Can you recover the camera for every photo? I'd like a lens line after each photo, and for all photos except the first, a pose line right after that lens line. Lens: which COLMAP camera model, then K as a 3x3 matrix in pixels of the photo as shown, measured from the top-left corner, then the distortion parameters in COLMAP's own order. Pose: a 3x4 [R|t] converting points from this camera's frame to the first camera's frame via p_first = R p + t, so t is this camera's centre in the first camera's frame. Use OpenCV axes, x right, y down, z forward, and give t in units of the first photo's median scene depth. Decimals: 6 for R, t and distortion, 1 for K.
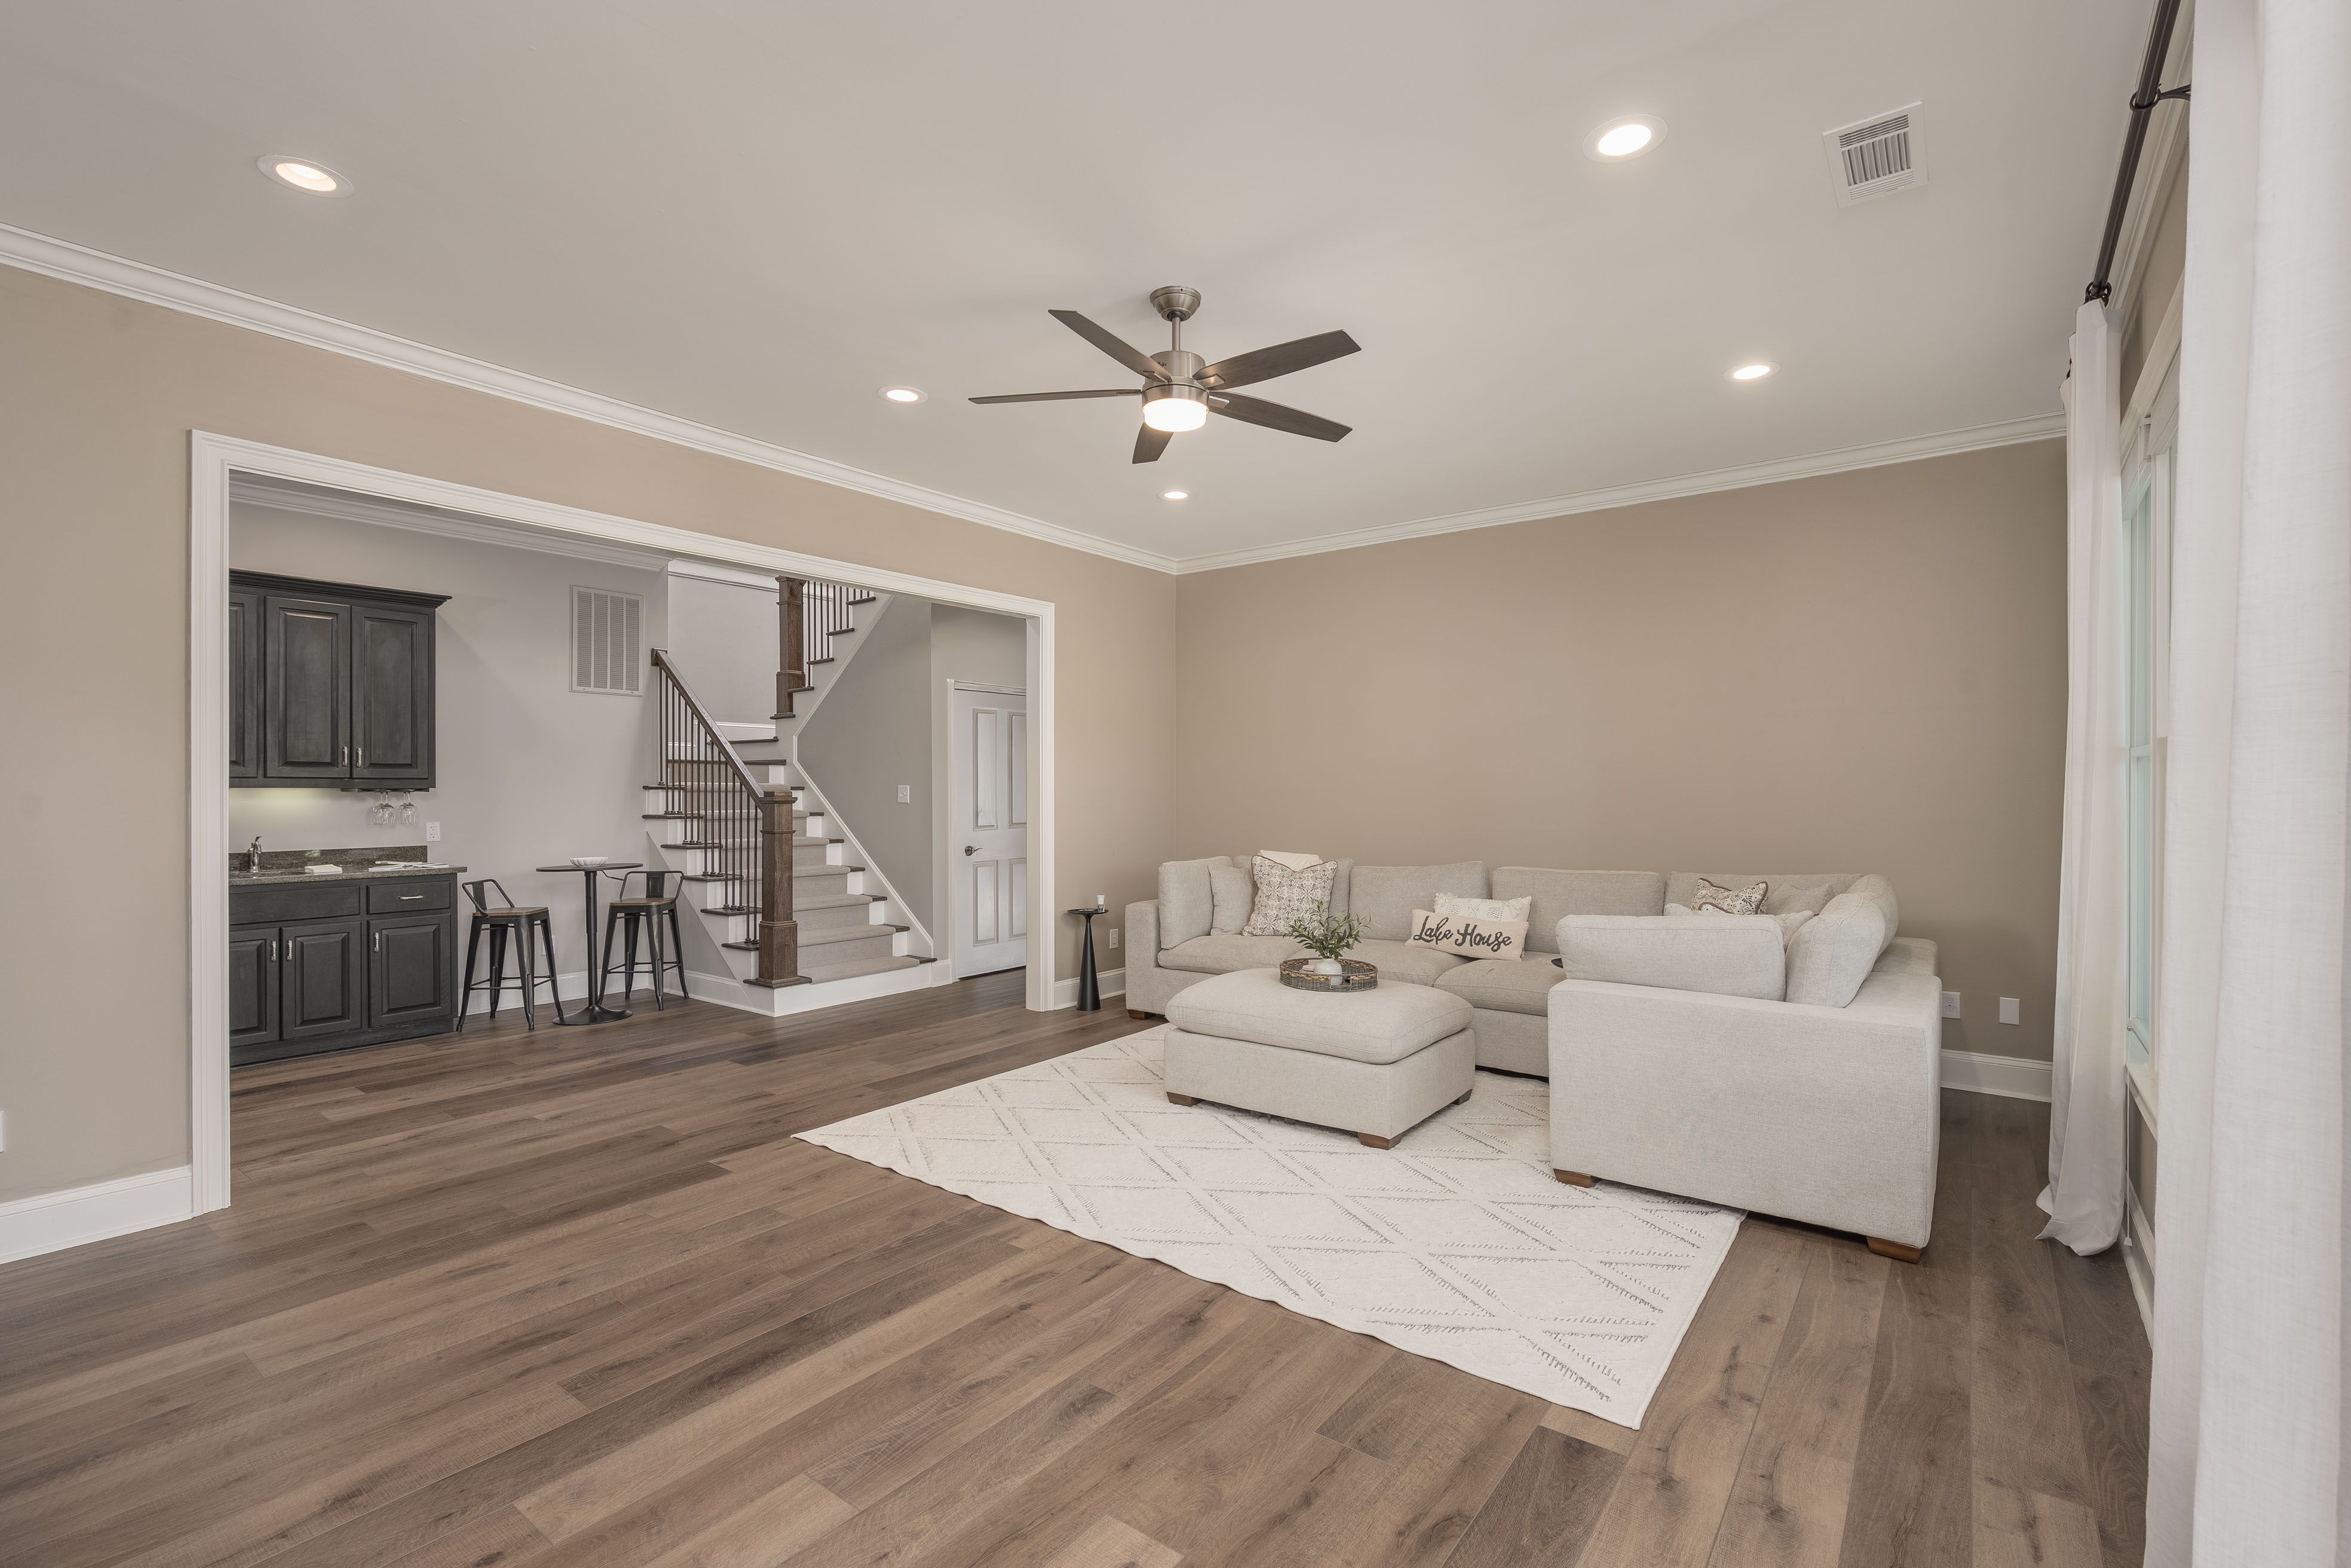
lens RADIAL K [[1023.2, 0, 1179.2], [0, 1023.2, 792.1], [0, 0, 1]] dist [0.000620, 0.000013]
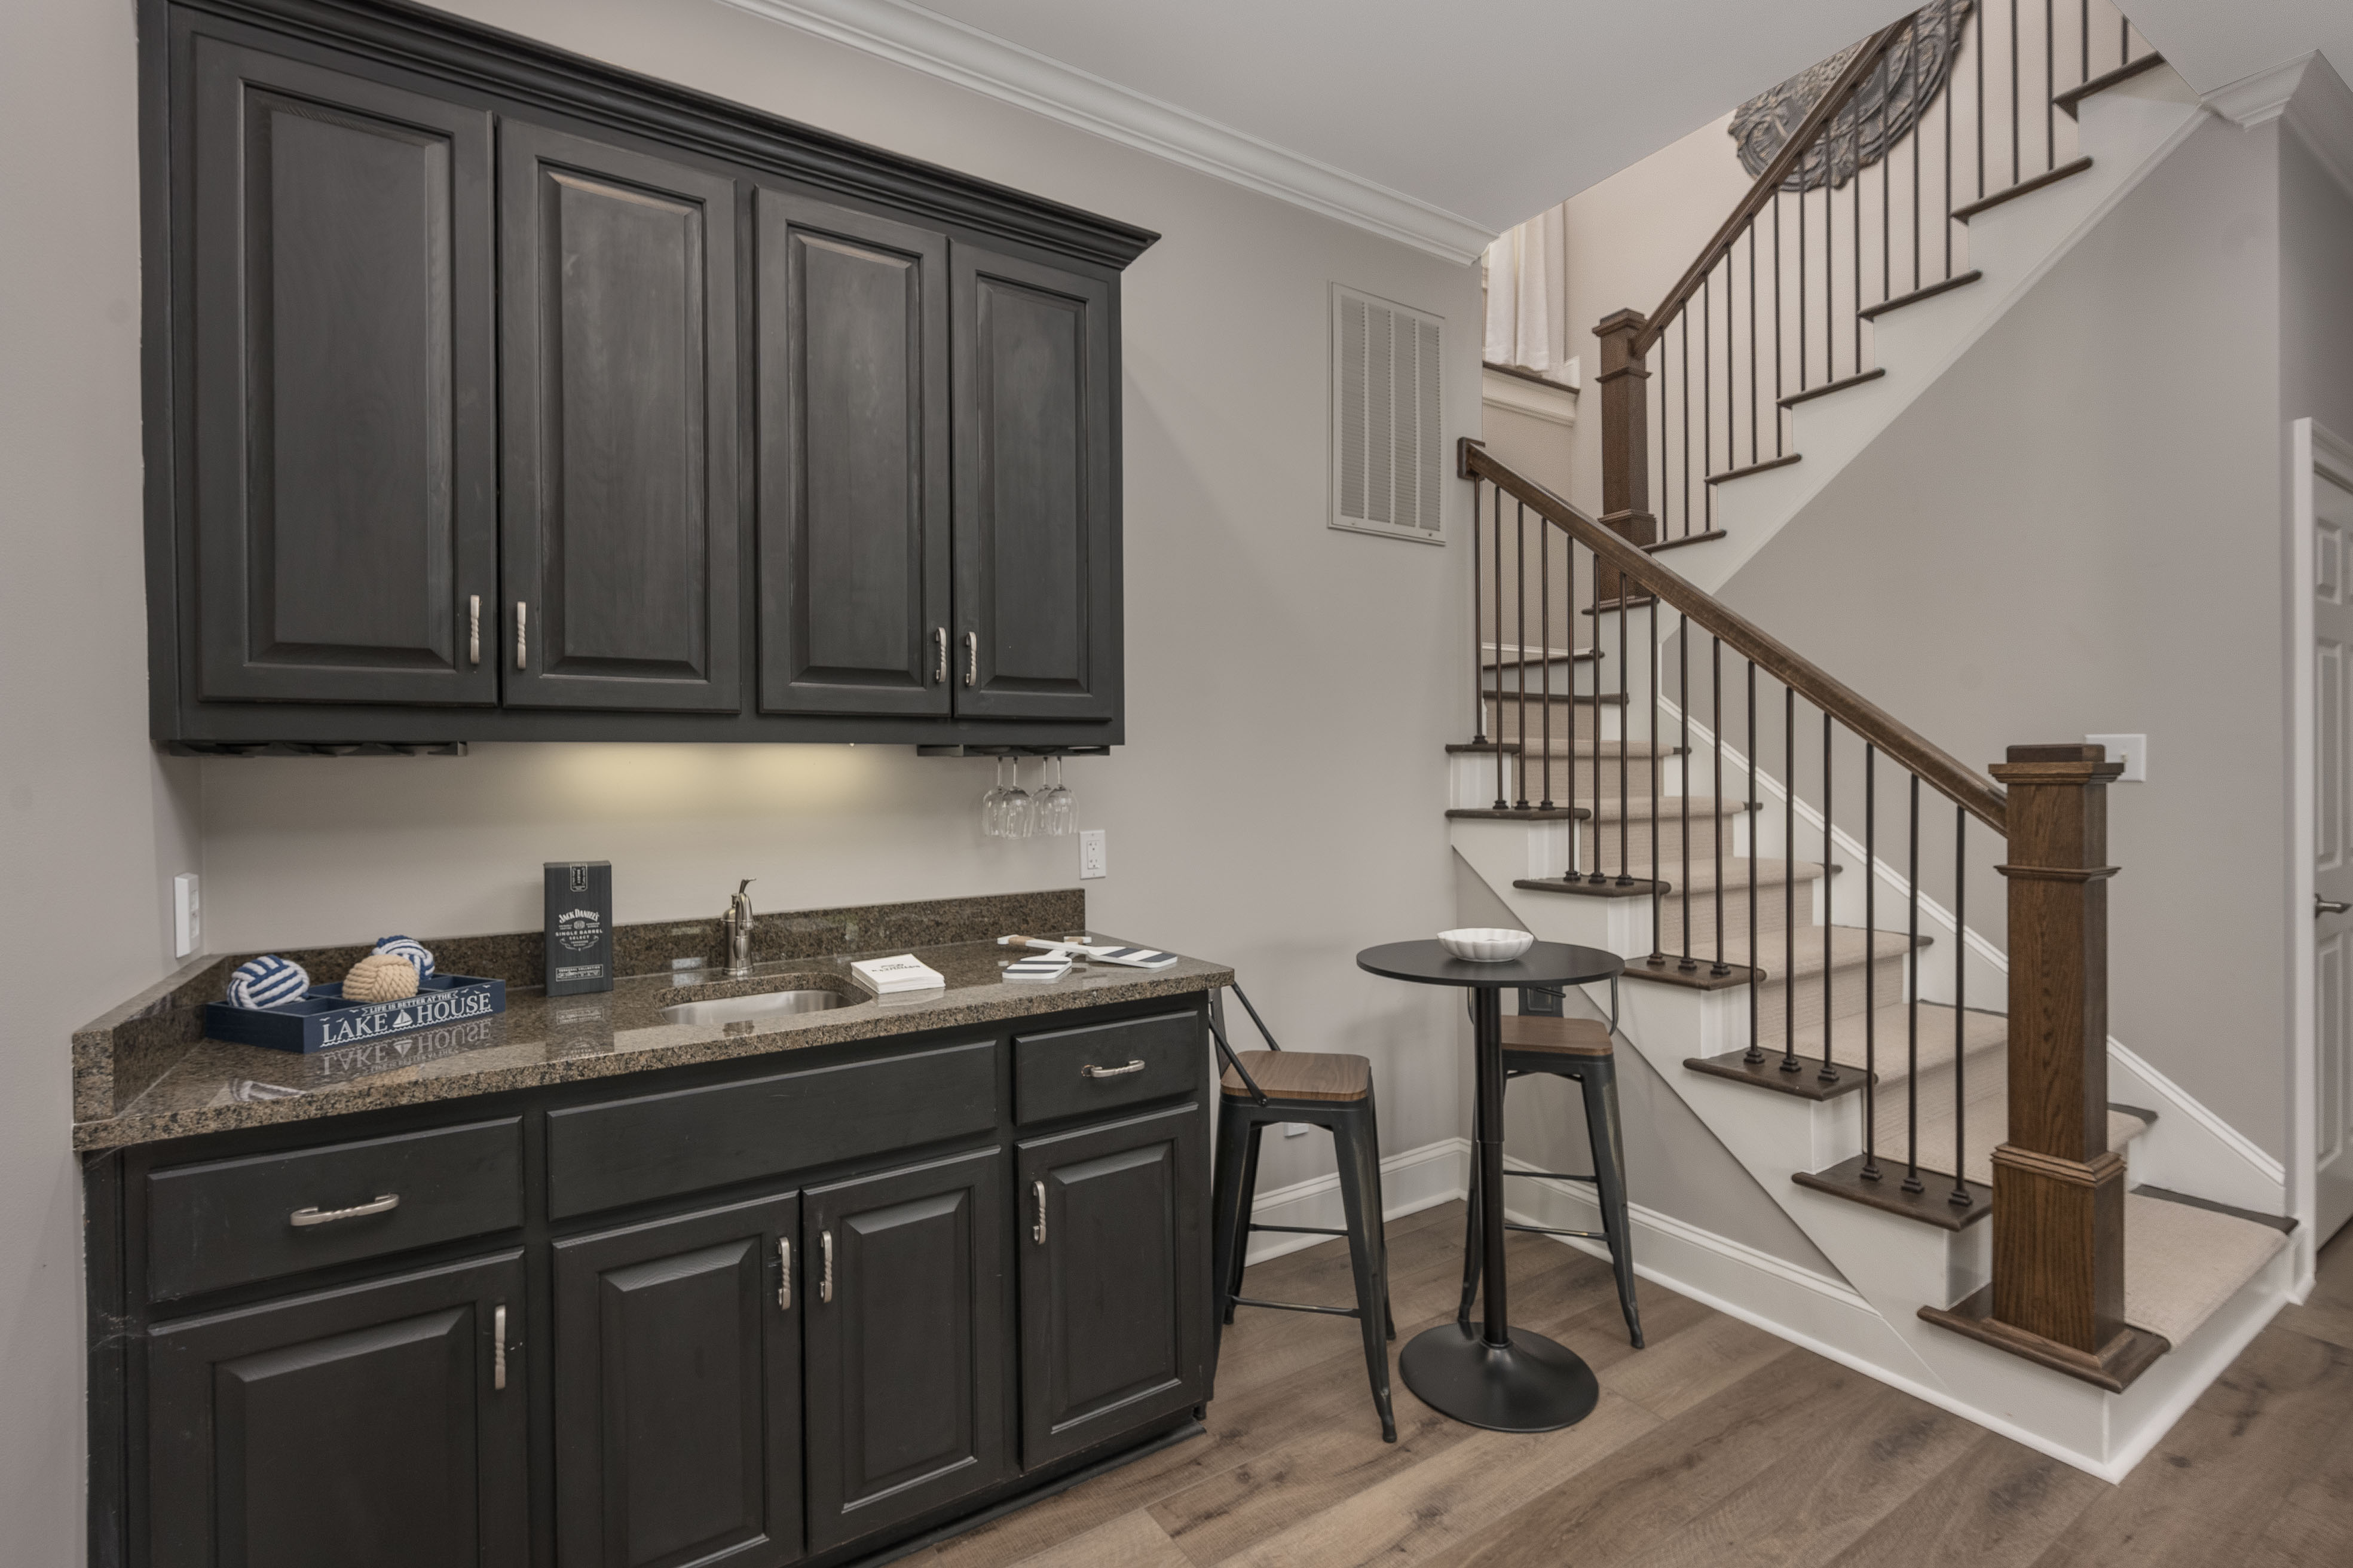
lens RADIAL K [[1031.8, 0, 1197.5], [0, 1031.8, 781.4], [0, 0, 1]] dist [0.000771, -0.000194]
pose [[0.942681, -0.002952, -0.333682, -0.572411], [0.005881, 0.999953, 0.007769, 0.006623], [0.333643, -0.009287, 0.942654, 0.647693]]
